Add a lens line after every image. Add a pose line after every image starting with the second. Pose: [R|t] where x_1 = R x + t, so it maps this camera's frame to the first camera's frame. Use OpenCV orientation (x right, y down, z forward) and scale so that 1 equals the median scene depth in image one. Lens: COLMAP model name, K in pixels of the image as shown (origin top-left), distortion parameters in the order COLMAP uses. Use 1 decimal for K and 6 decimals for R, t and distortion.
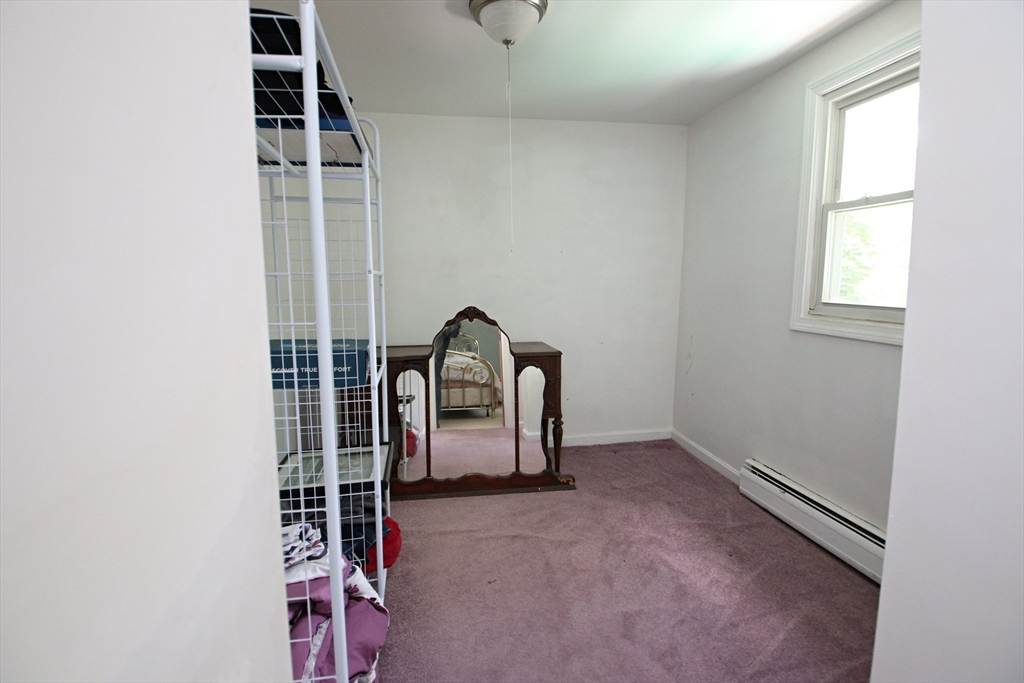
lens RADIAL K [[474.7, 0, 513.1], [0, 474.7, 340.0], [0, 0, 1]] dist [0.005063, -0.019839]
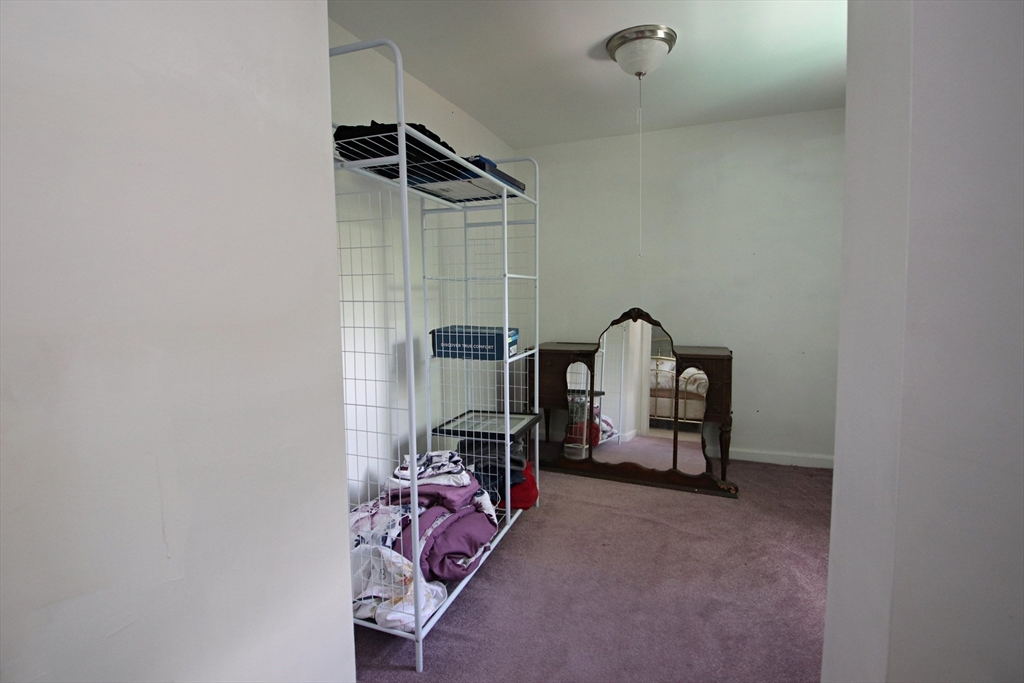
lens RADIAL K [[474.7, 0, 503.9], [0, 474.7, 339.8], [0, 0, 1]] dist [0.005063, -0.019839]
pose [[0.861310, 0.046496, -0.505948, 0.209879], [-0.057396, 0.998334, -0.005963, 0.026448], [0.504828, 0.034176, 0.862543, -0.088133]]
